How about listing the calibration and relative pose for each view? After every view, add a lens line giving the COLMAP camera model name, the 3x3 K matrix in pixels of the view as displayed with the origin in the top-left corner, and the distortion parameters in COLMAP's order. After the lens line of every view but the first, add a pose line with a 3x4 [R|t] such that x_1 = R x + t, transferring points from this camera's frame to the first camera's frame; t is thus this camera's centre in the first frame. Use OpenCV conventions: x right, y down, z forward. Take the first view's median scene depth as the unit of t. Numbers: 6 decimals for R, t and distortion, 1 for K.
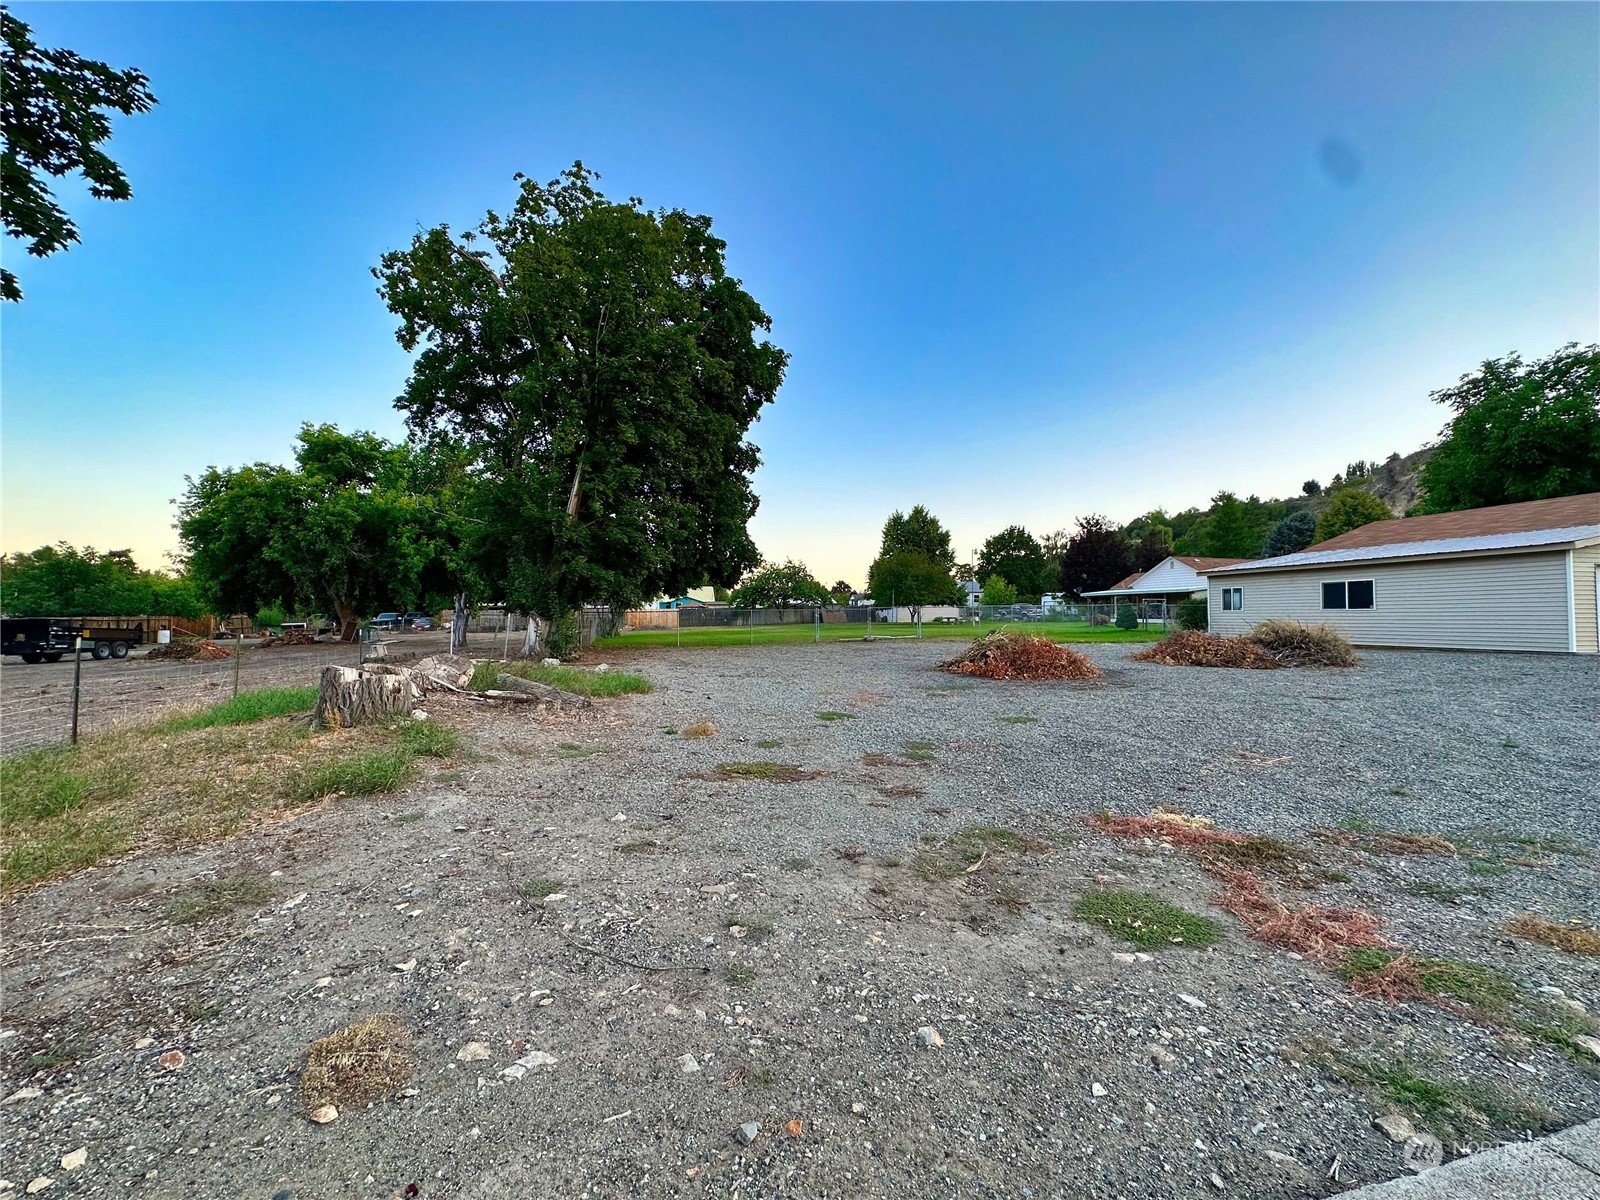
lens RADIAL K [[632.6, 0, 800.0], [0, 632.6, 600.0], [0, 0, 1]] dist [0.002091, 0.000121]
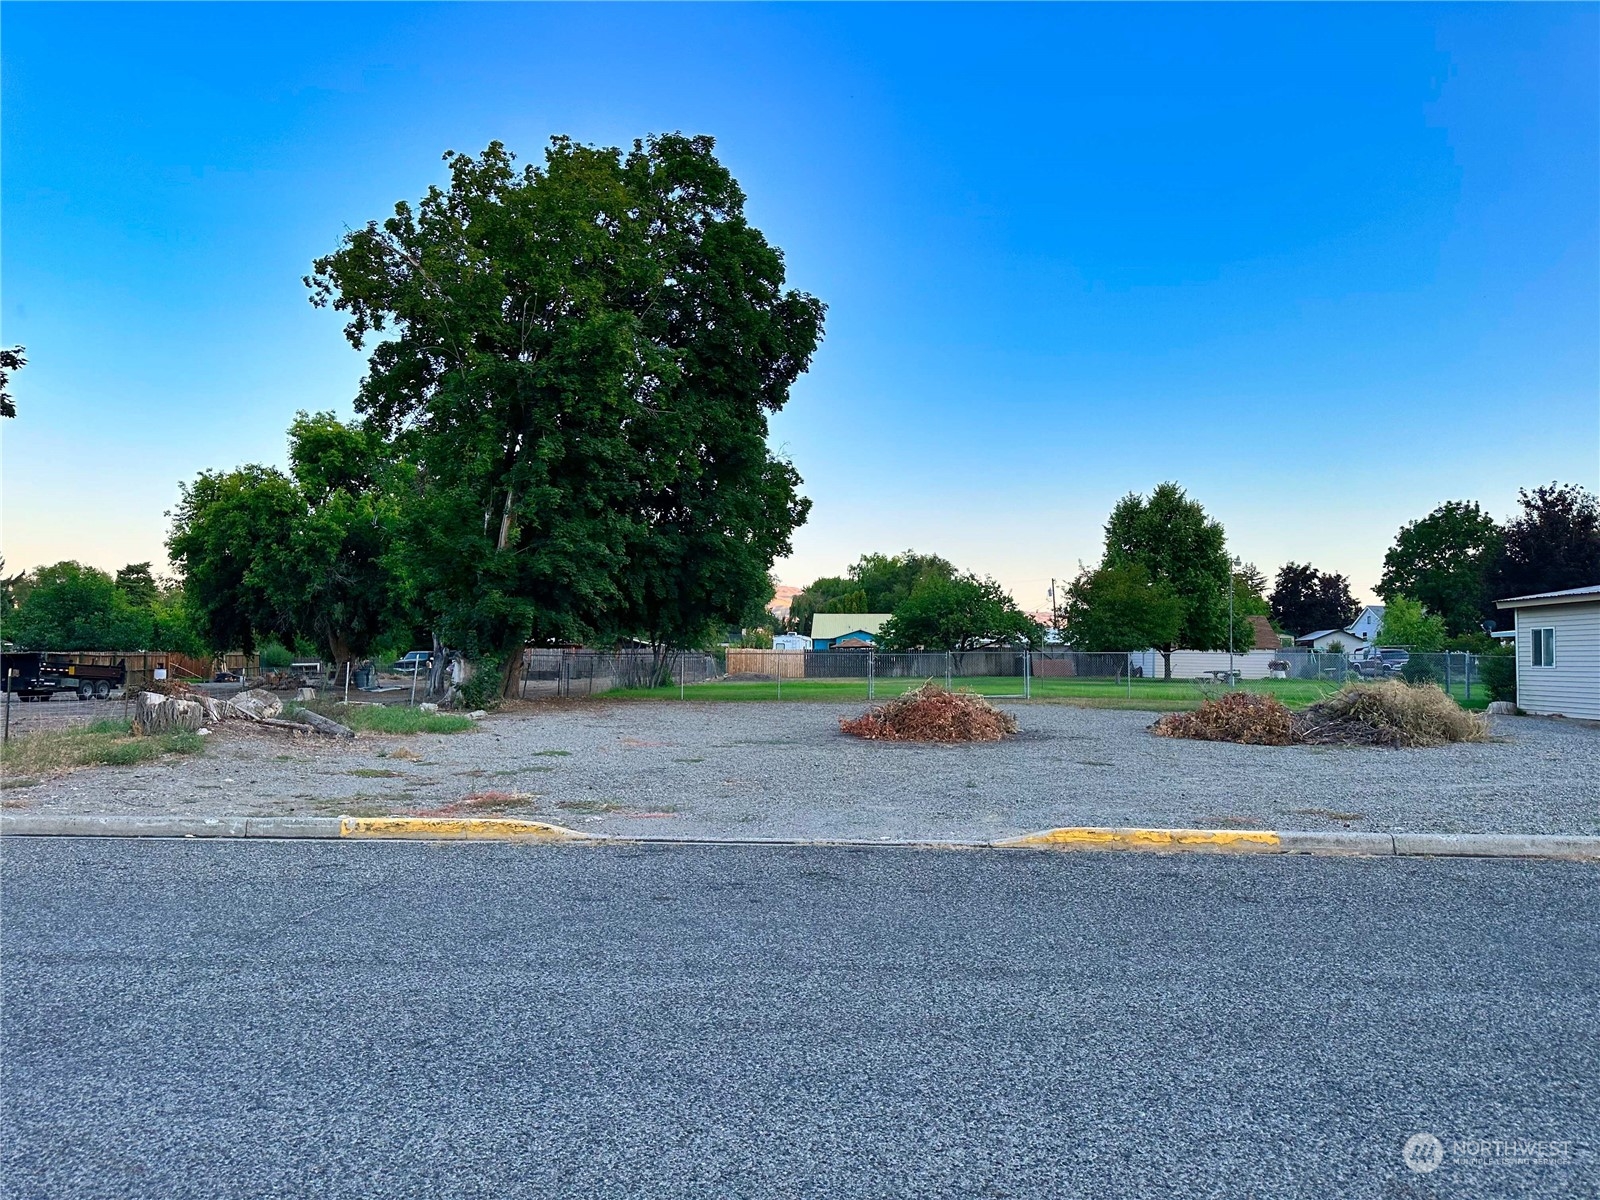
lens RADIAL K [[1123.7, 0, 800.0], [0, 1123.7, 600.0], [0, 0, 1]] dist [0.181274, -0.266844]
pose [[0.951553, -0.000580, -0.307485, 0.295544], [-0.008623, 0.999555, -0.028573, -0.007525], [0.307365, 0.029840, 0.951124, -0.203453]]
